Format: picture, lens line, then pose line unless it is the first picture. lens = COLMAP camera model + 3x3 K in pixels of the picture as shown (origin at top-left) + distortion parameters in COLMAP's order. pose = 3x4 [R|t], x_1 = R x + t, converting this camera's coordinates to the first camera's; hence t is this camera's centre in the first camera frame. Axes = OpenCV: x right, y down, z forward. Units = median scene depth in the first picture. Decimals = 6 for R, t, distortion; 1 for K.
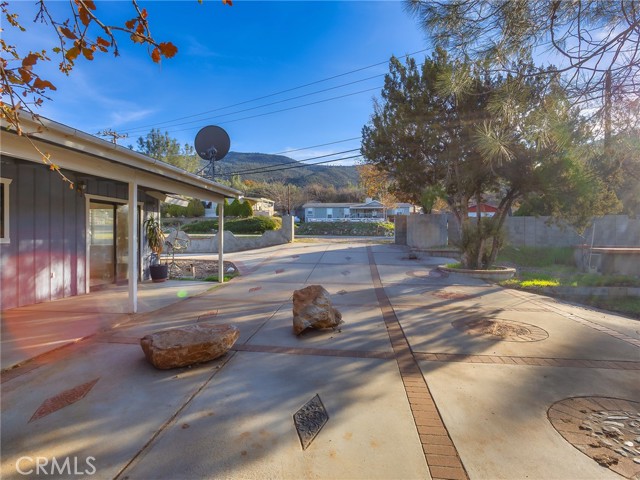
lens RADIAL K [[344.9, 0, 320.0], [0, 344.9, 240.0], [0, 0, 1]] dist [-0.028890, 0.001811]
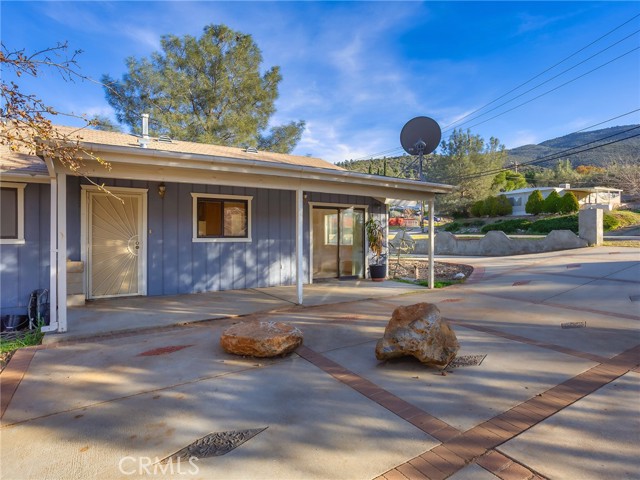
lens RADIAL K [[344.6, 0, 290.9], [0, 344.6, 237.3], [0, 0, 1]] dist [-0.028276, 0.002005]
pose [[0.588232, 0.000517, -0.808692, 0.265288], [-0.009779, 0.999931, -0.006474, -0.001295], [0.808633, 0.011716, 0.588197, 0.216757]]
